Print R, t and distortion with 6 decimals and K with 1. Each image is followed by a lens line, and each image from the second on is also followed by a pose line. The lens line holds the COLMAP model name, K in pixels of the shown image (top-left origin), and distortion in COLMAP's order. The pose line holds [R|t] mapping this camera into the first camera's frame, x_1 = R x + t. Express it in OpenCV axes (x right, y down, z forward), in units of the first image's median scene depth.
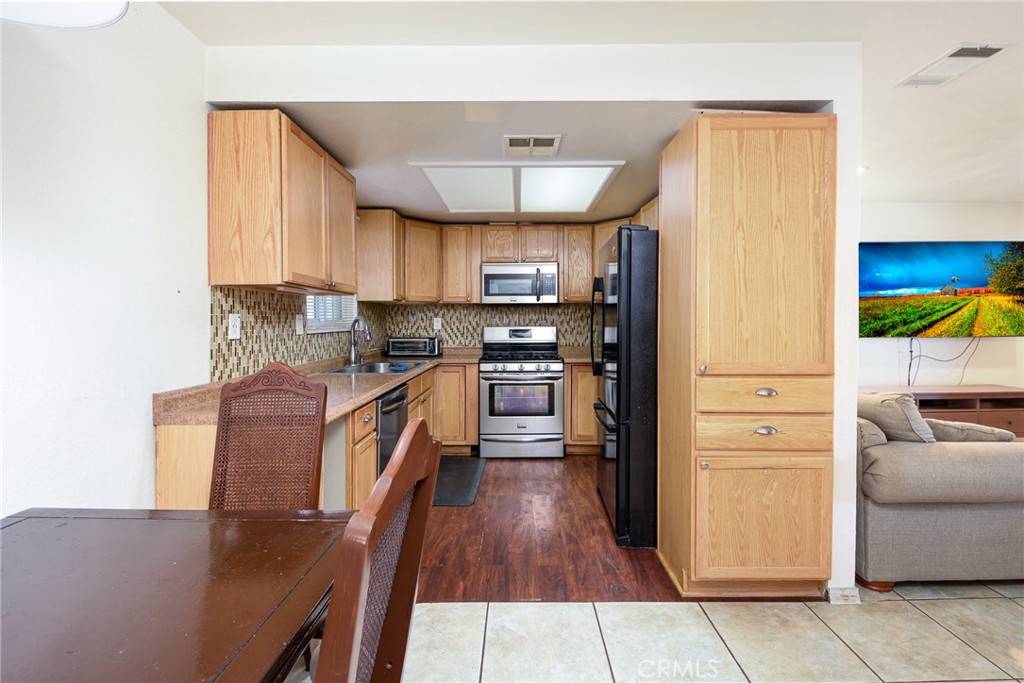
lens RADIAL K [[456.8, 0, 513.3], [0, 456.8, 327.4], [0, 0, 1]] dist [0.018181, -0.015693]
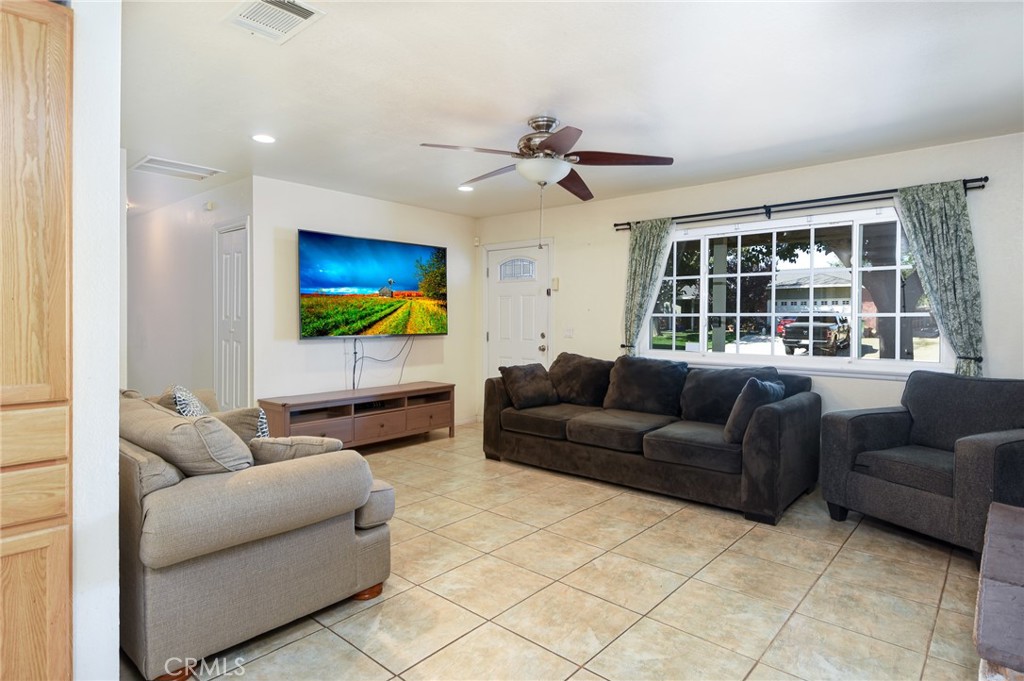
lens RADIAL K [[562.2, 0, 527.8], [0, 562.2, 325.0], [0, 0, 1]] dist [0.040464, -0.026869]
pose [[0.640788, -0.000831, 0.767717, 0.331125], [0.006134, 0.999973, -0.004037, 0.001340], [-0.767693, 0.007296, 0.640776, -0.025723]]
